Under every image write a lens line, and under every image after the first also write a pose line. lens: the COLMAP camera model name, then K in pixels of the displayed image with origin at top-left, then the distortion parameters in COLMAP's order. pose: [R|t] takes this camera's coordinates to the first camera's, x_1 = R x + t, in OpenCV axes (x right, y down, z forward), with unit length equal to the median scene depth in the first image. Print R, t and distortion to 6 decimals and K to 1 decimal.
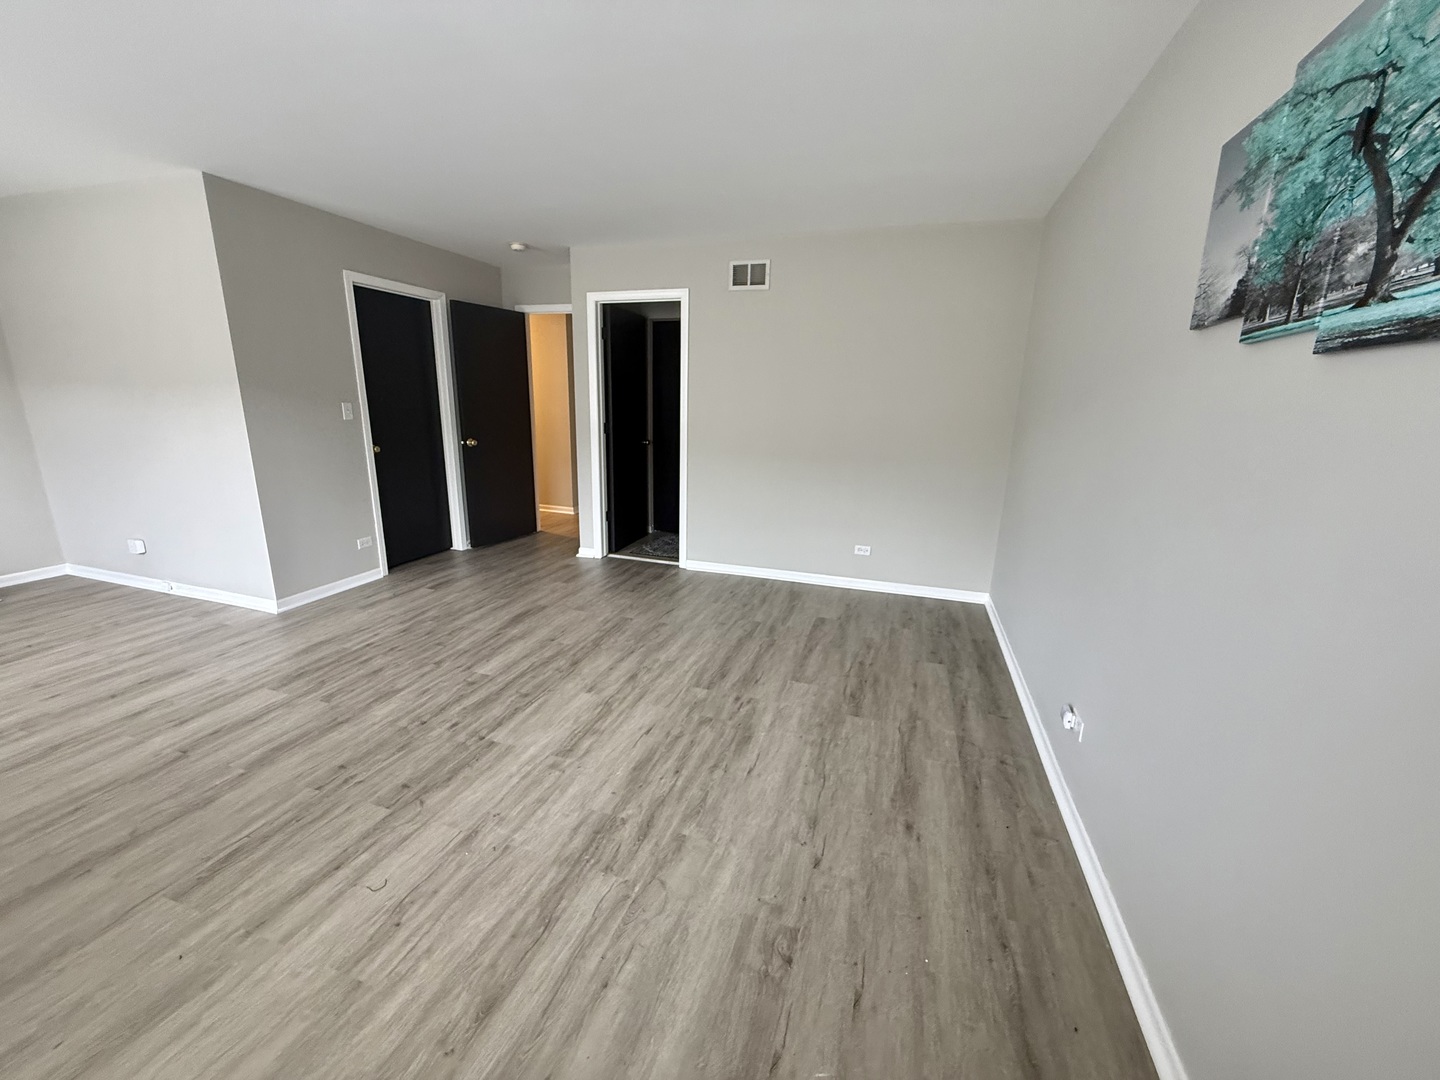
lens RADIAL K [[575.9, 0, 717.7], [0, 575.9, 539.4], [0, 0, 1]] dist [-0.001847, 0.000293]
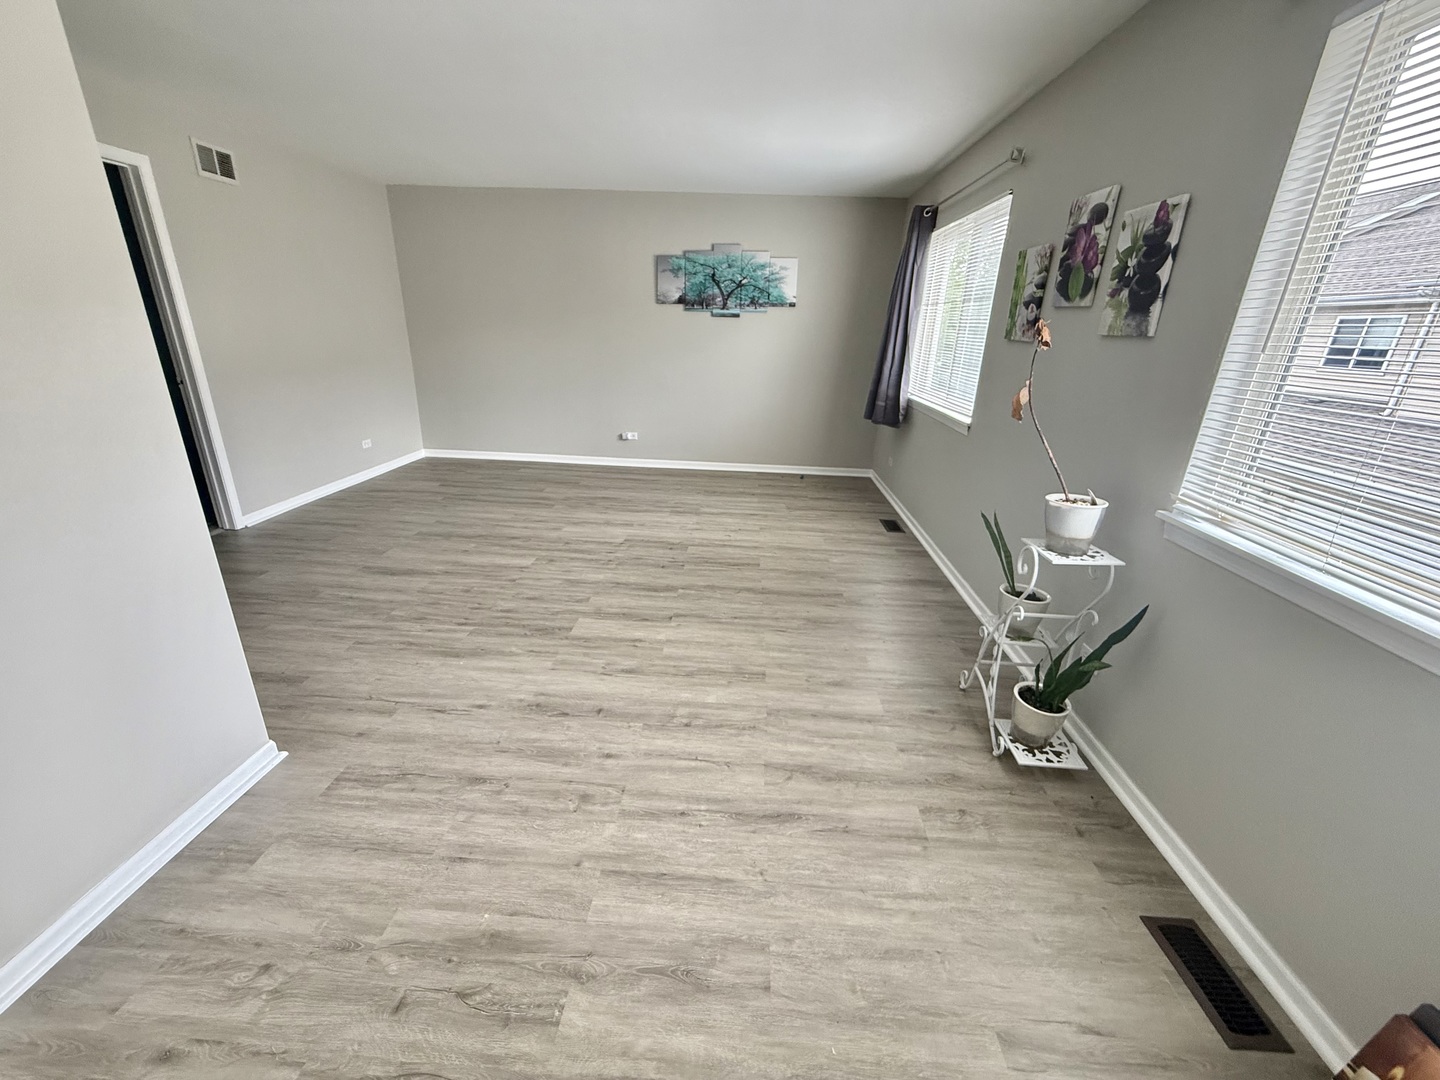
lens RADIAL K [[575.9, 0, 717.7], [0, 575.9, 539.4], [0, 0, 1]] dist [-0.001847, 0.000293]
pose [[-0.253527, -0.367733, 0.894705, -1.685725], [0.190835, 0.887732, 0.418943, -0.260433], [-0.948317, 0.276955, -0.154888, 0.860110]]
